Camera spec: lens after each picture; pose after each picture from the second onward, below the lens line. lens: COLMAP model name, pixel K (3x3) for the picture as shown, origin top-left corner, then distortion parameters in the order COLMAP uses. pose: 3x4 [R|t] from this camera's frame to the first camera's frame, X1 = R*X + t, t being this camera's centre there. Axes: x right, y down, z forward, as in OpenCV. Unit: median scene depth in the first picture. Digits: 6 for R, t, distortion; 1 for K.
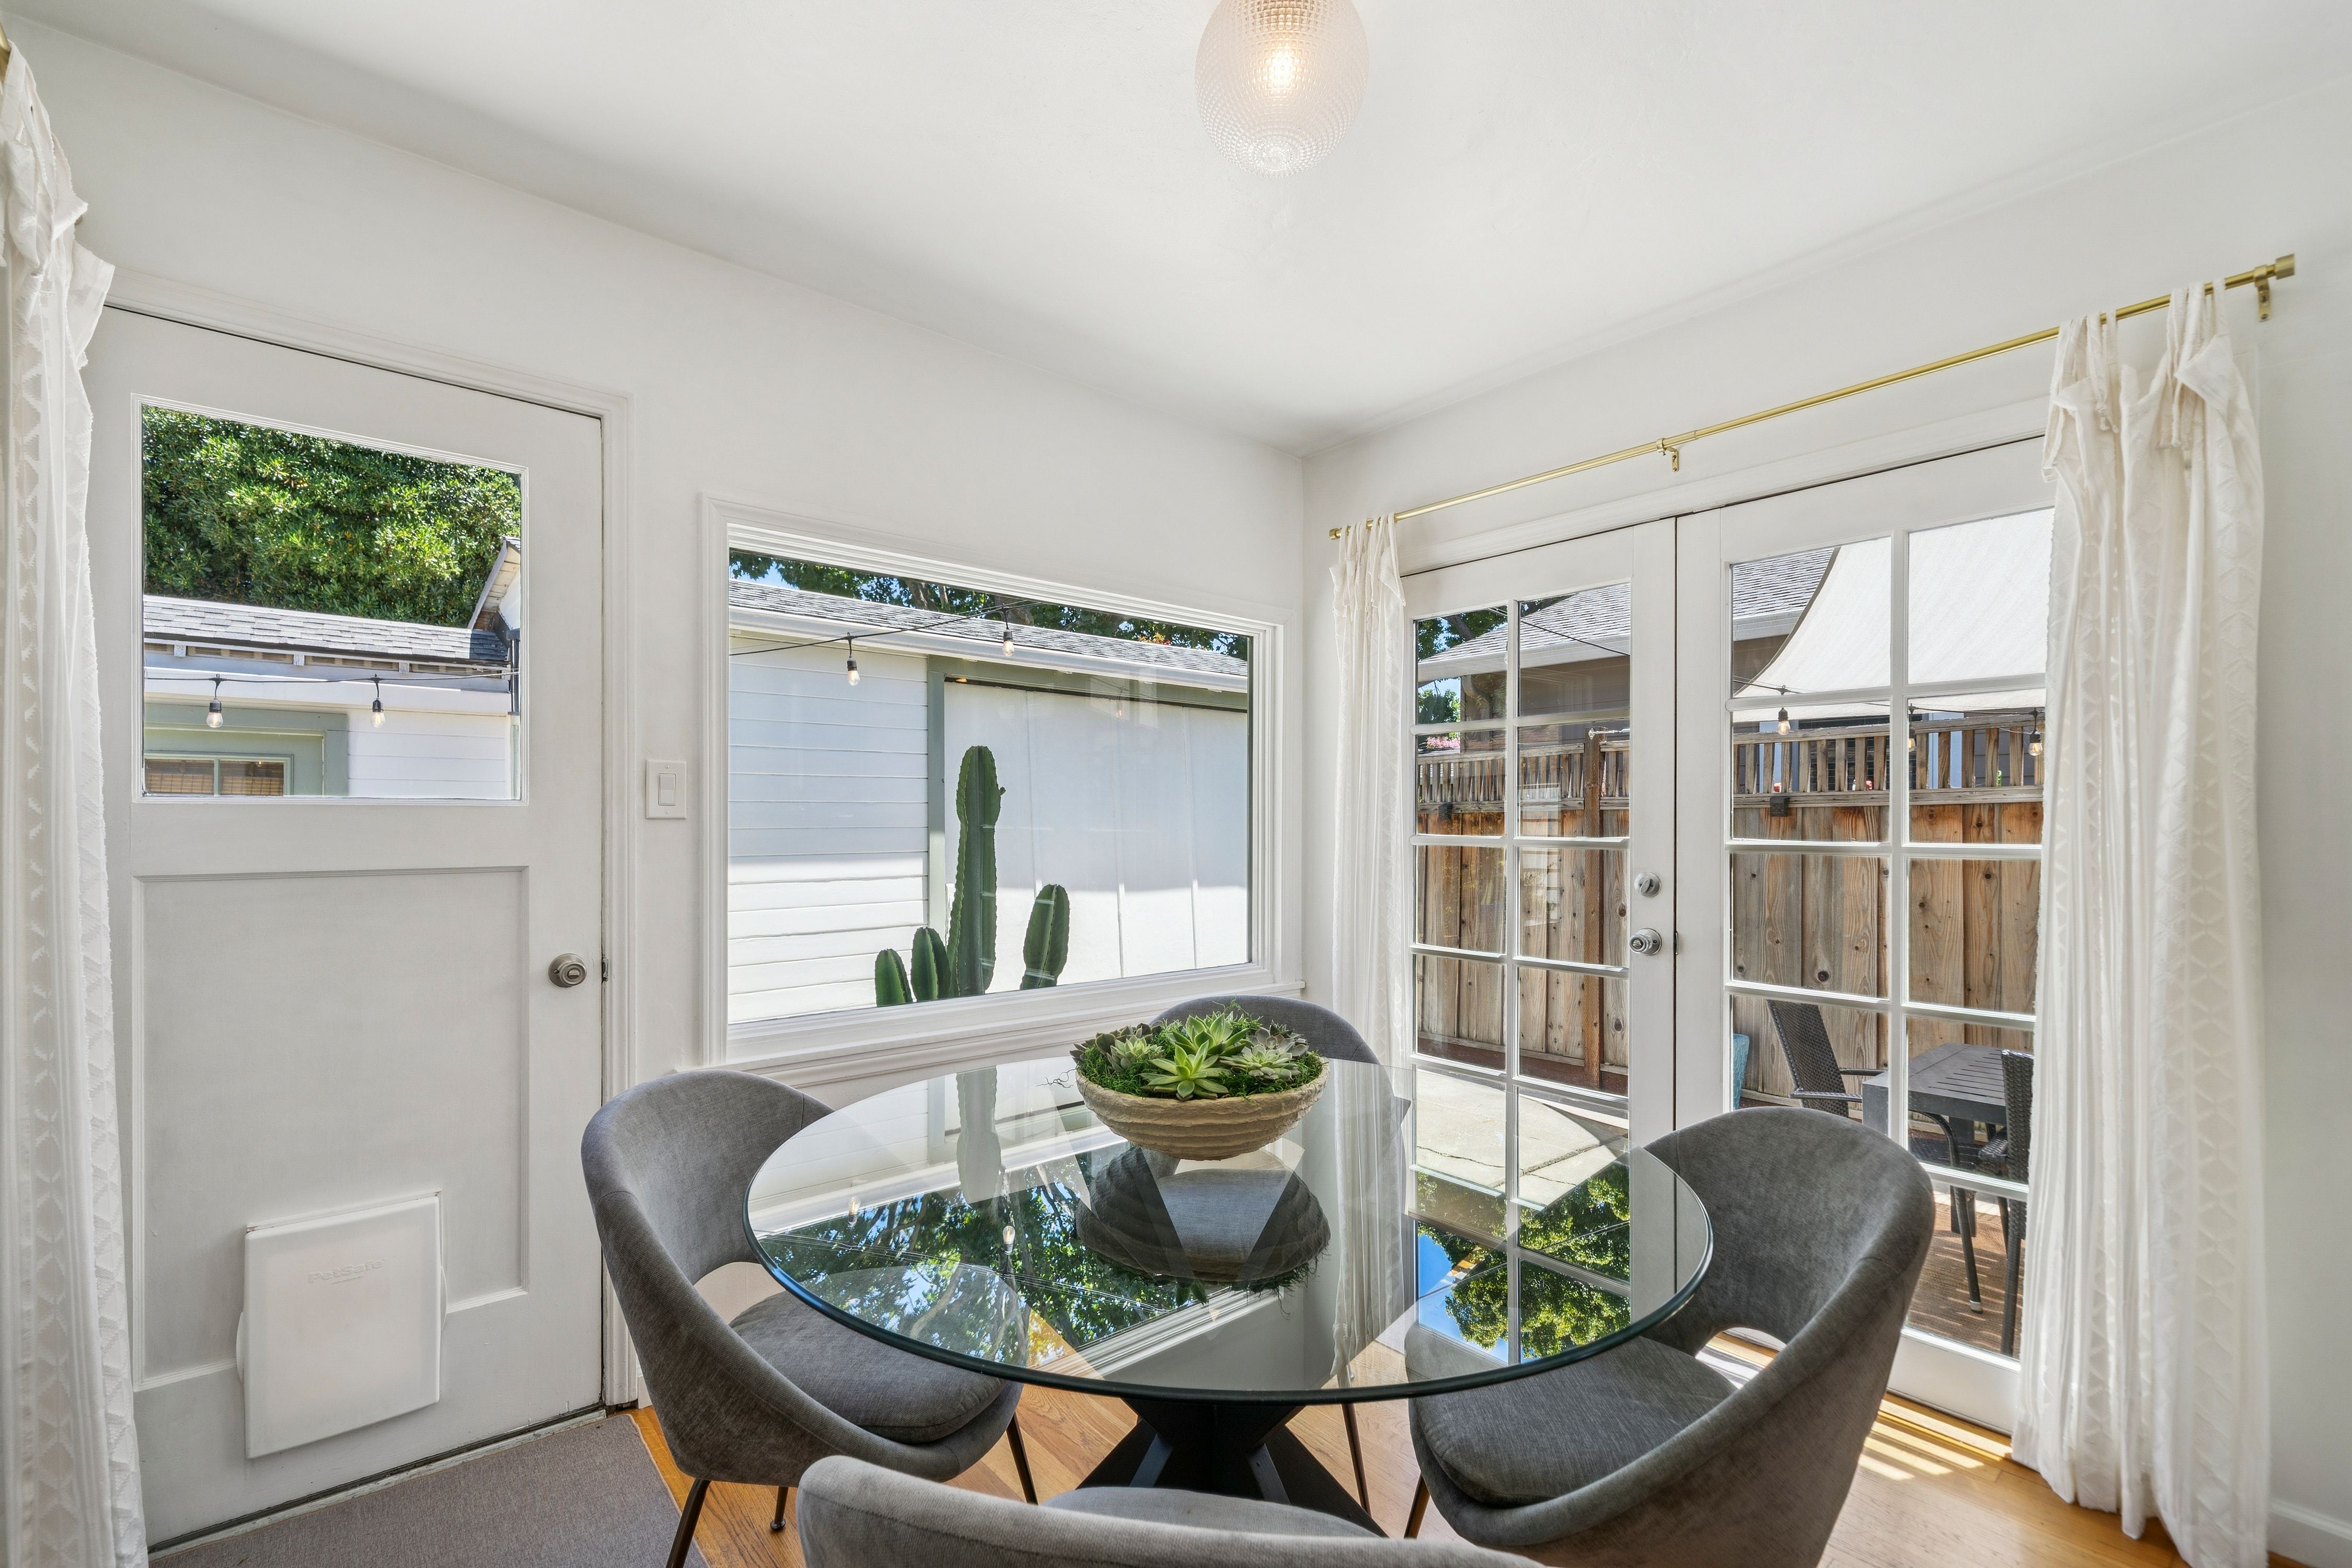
lens RADIAL K [[1008.3, 0, 1155.6], [0, 1008.3, 817.0], [0, 0, 1]] dist [0.000340, 0.000041]
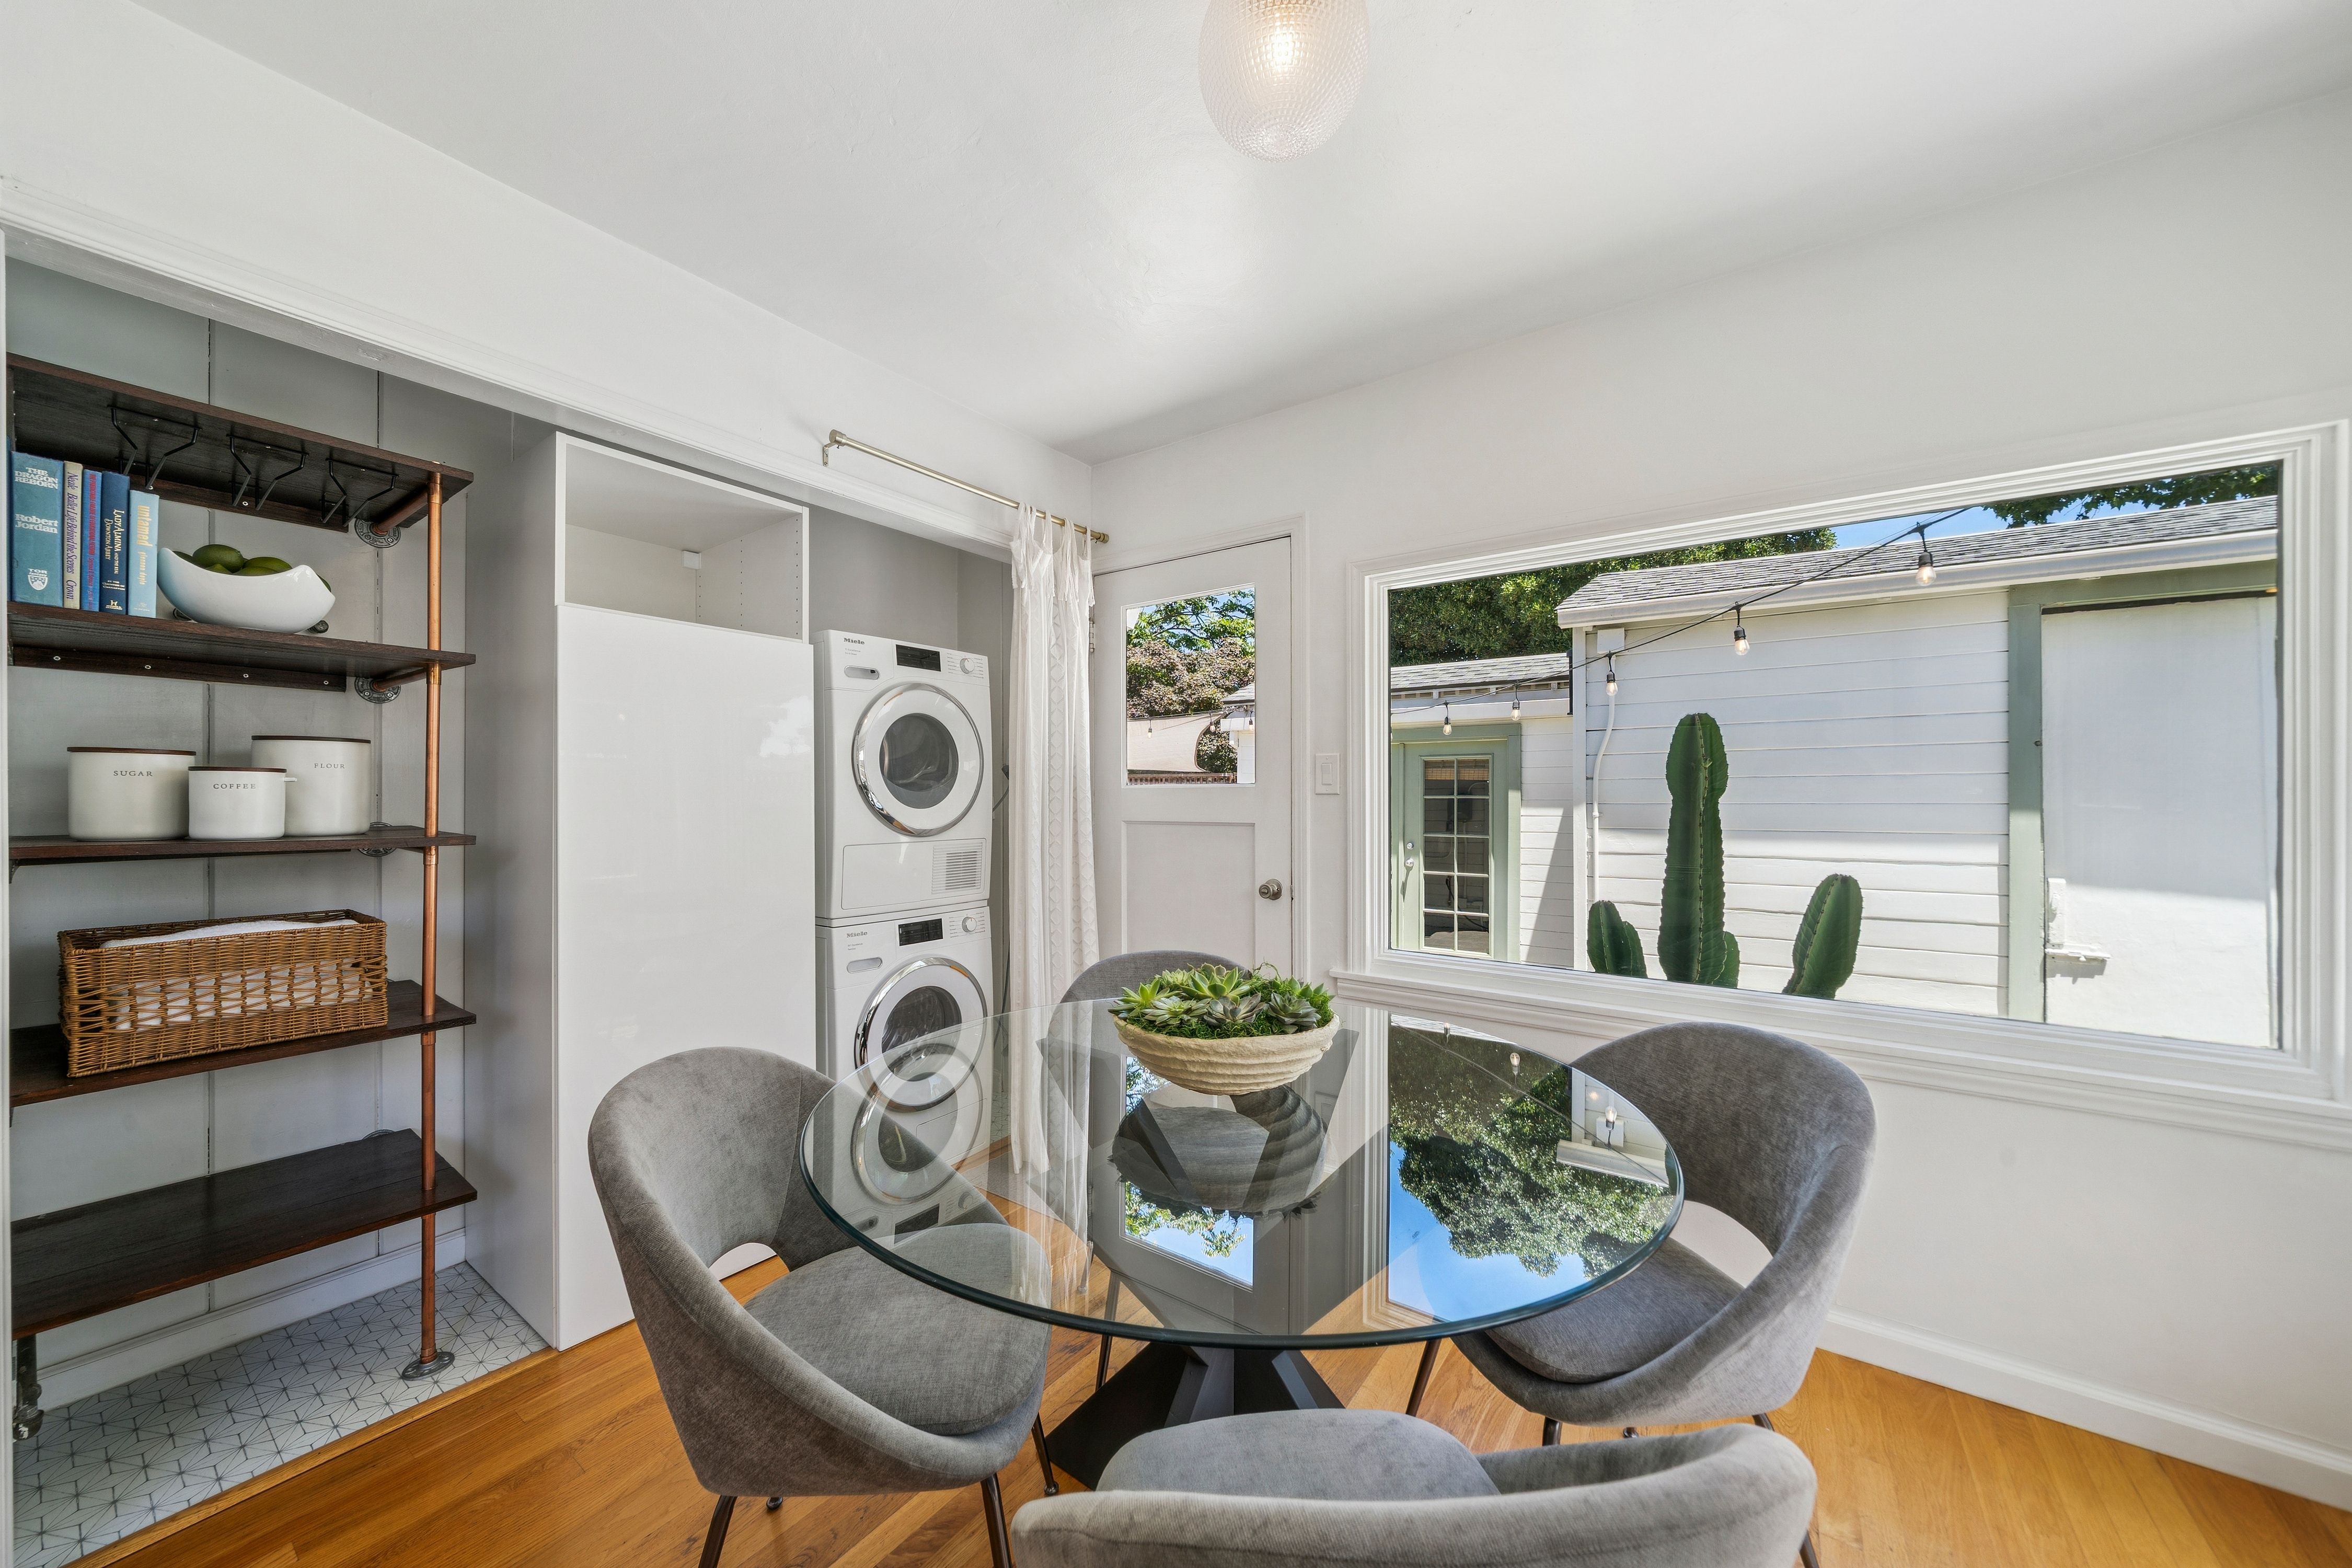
lens RADIAL K [[833.2, 0, 1136.8], [0, 833.2, 793.2], [0, 0, 1]] dist [-0.002849, -0.000028]
pose [[0.238610, -0.005263, -0.971101, 0.439479], [0.004936, 0.999979, -0.004207, 0.002735], [0.971103, -0.003789, 0.238631, 0.320878]]
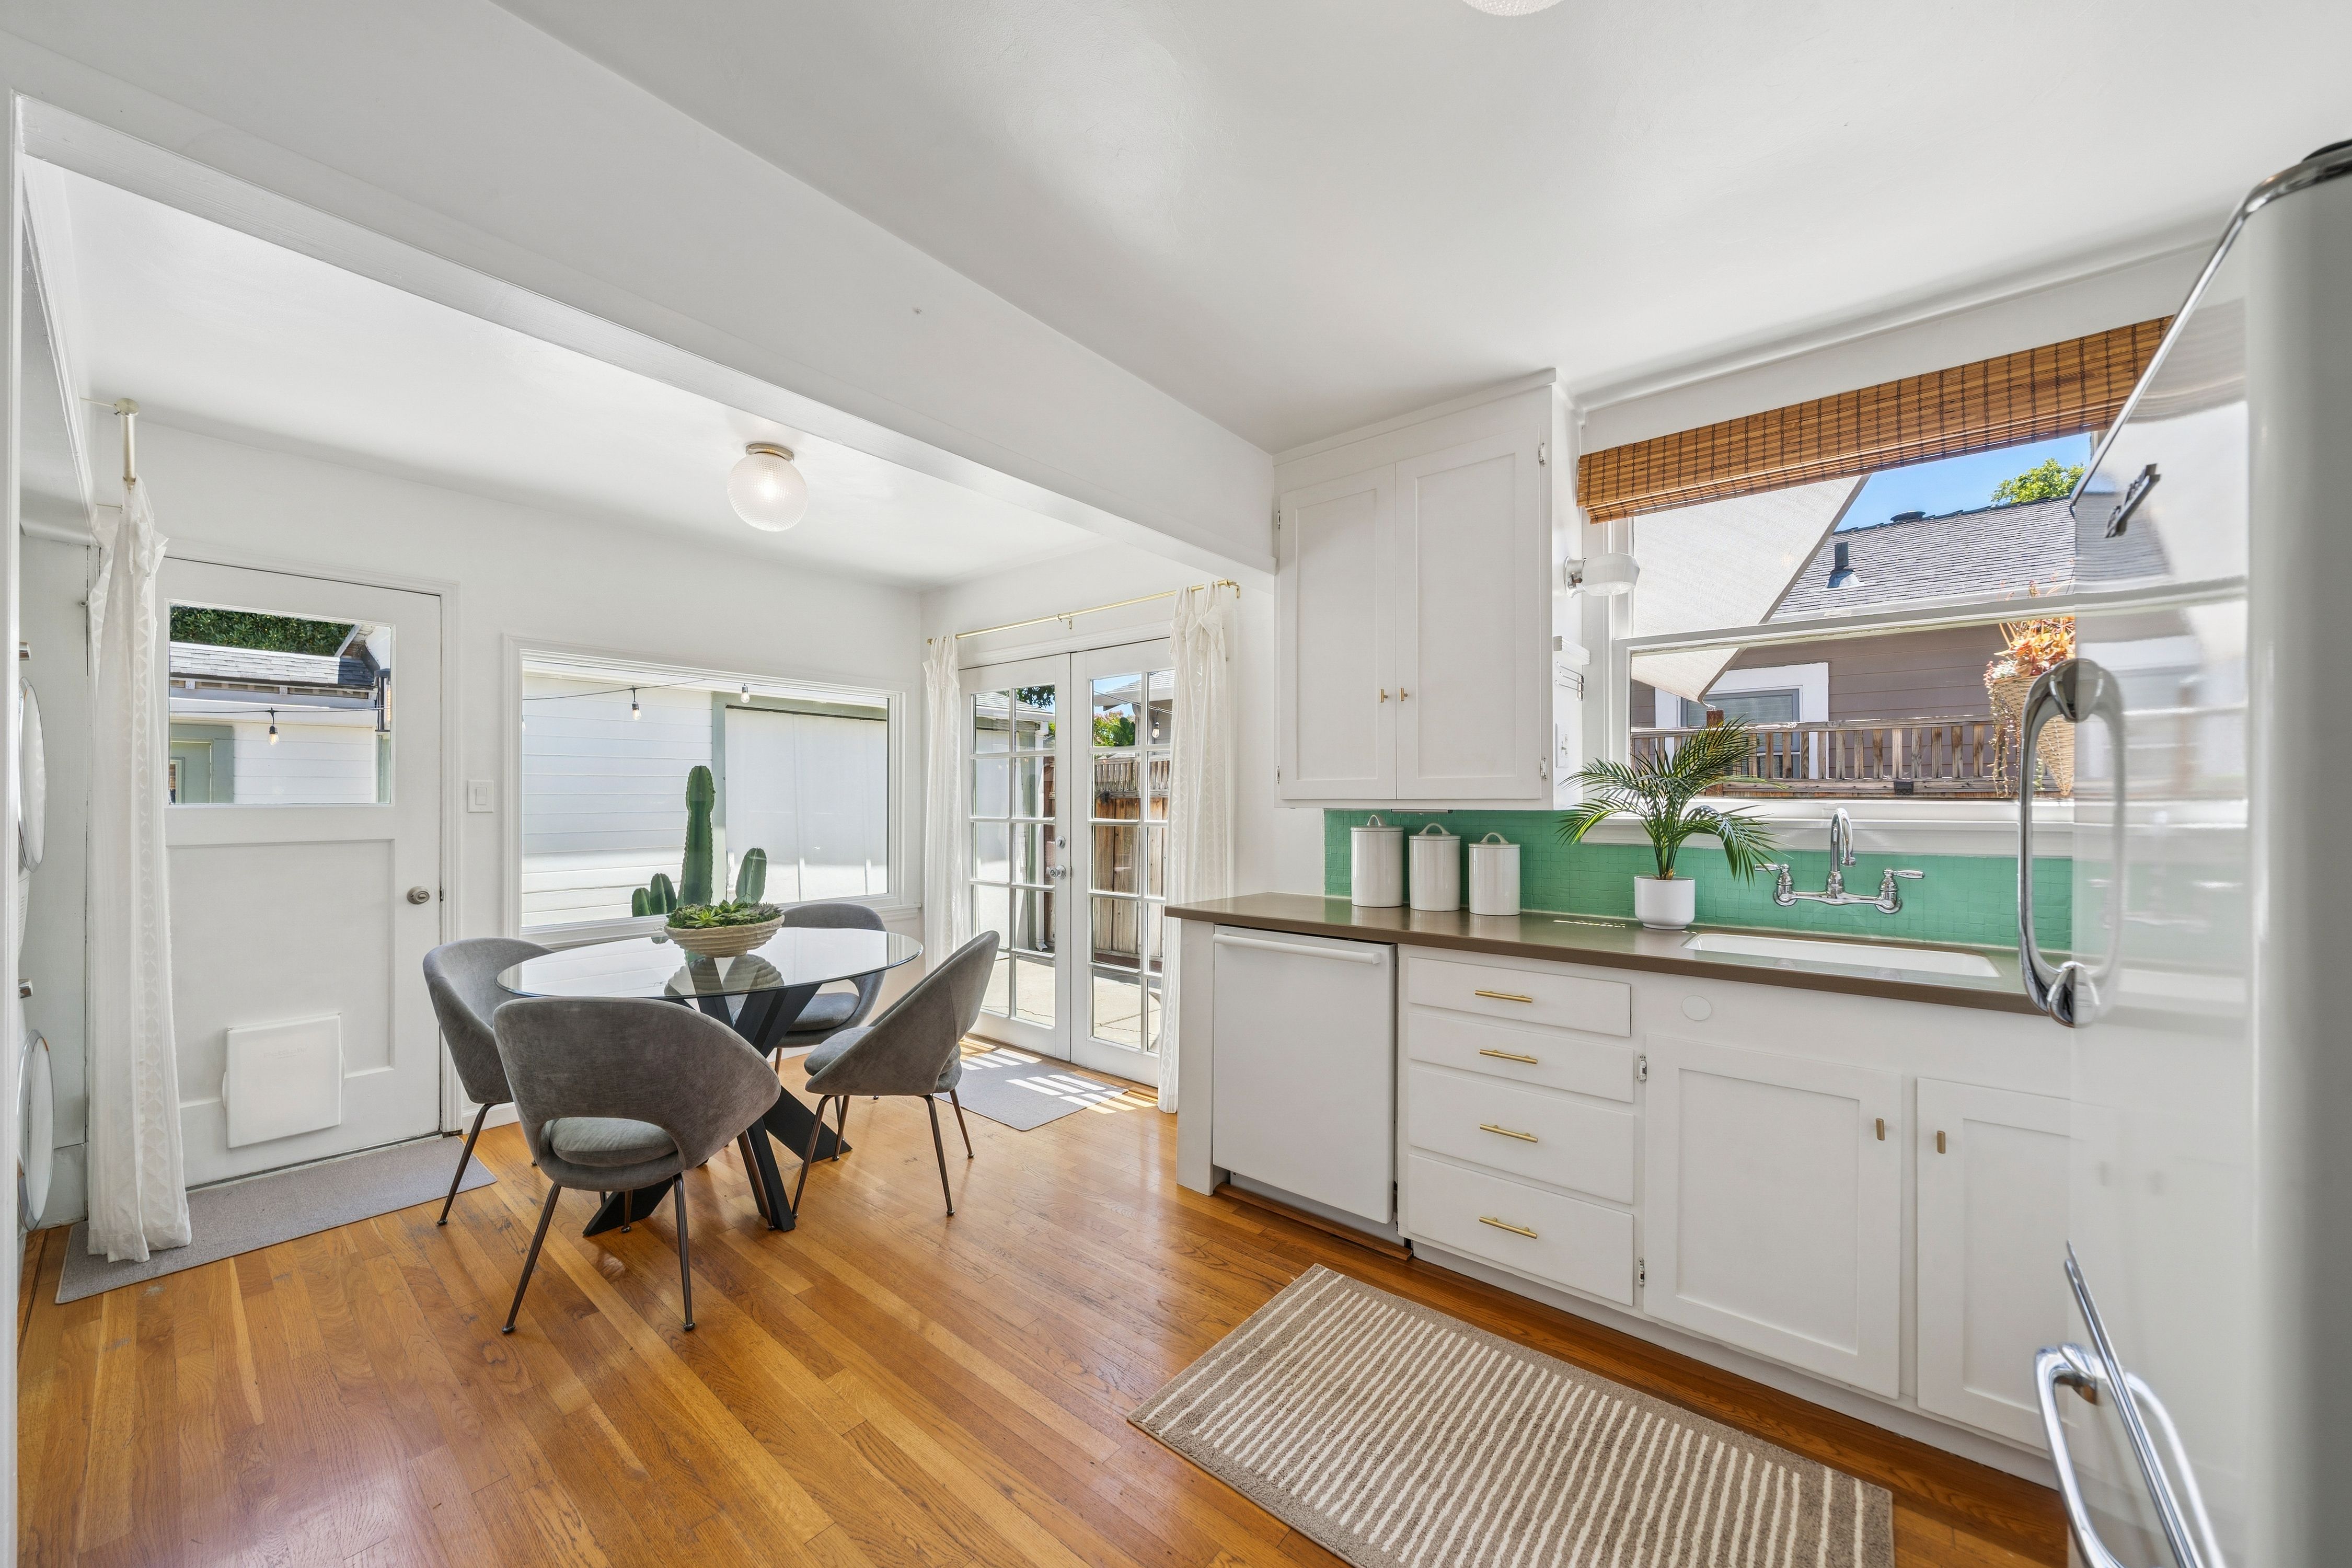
lens RADIAL K [[849.3, 0, 1166.5], [0, 849.3, 790.8], [0, 0, 1]] dist [-0.005154, -0.000465]
pose [[0.982322, -0.002106, 0.187185, 0.322412], [0.003295, 0.999976, -0.006041, -0.017554], [-0.187168, 0.006551, 0.982306, -0.530793]]
